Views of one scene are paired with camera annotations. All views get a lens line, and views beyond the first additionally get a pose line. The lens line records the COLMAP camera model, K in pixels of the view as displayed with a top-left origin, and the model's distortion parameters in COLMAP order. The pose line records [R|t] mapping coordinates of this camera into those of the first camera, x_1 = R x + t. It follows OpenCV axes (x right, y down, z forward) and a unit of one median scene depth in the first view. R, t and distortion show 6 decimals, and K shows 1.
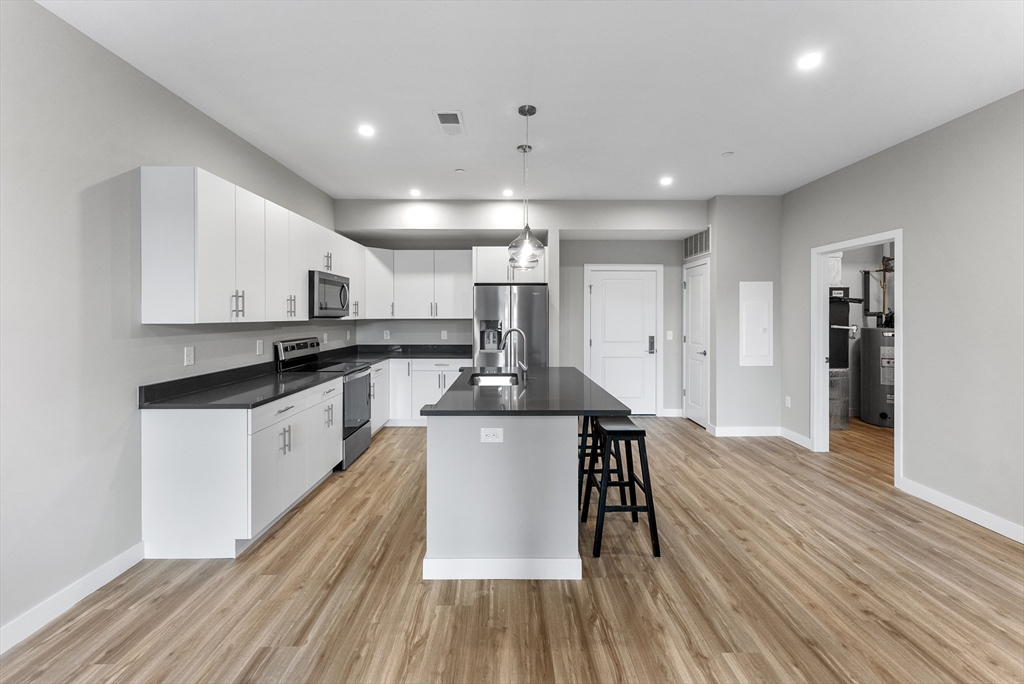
lens RADIAL K [[412.7, 0, 510.2], [0, 412.7, 318.6], [0, 0, 1]] dist [0.000042, -0.000011]
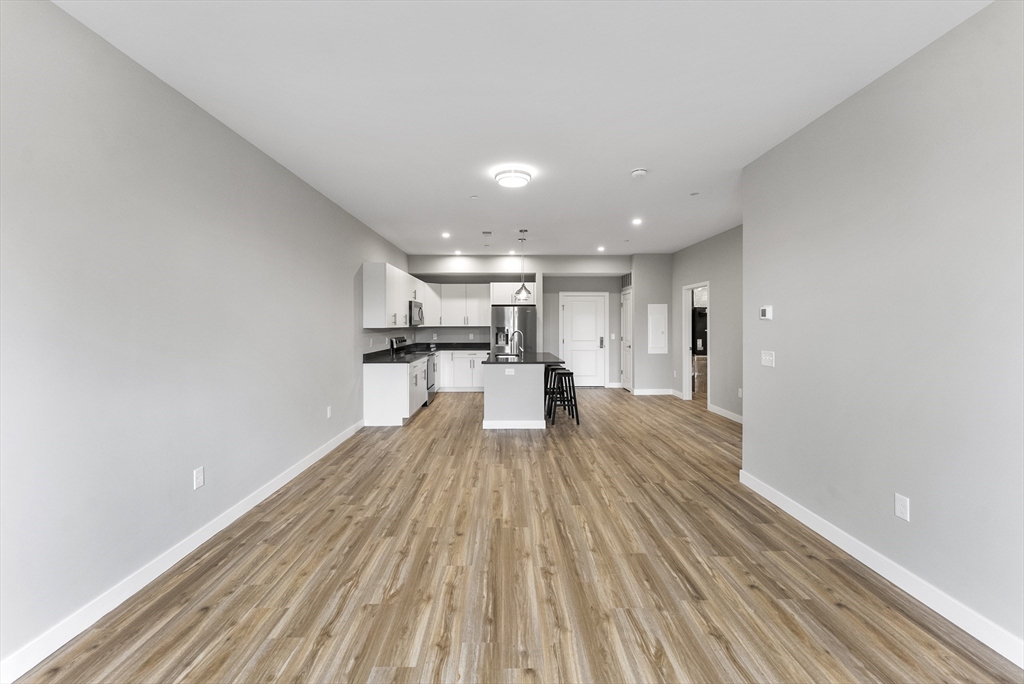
lens RADIAL K [[413.4, 0, 512.0], [0, 413.4, 342.0], [0, 0, 1]] dist [0.000497, -0.000009]
pose [[0.999869, -0.003388, 0.015822, -0.031889], [0.002830, 0.999379, 0.035110, 0.005592], [-0.015931, -0.035061, 0.999258, -0.686530]]
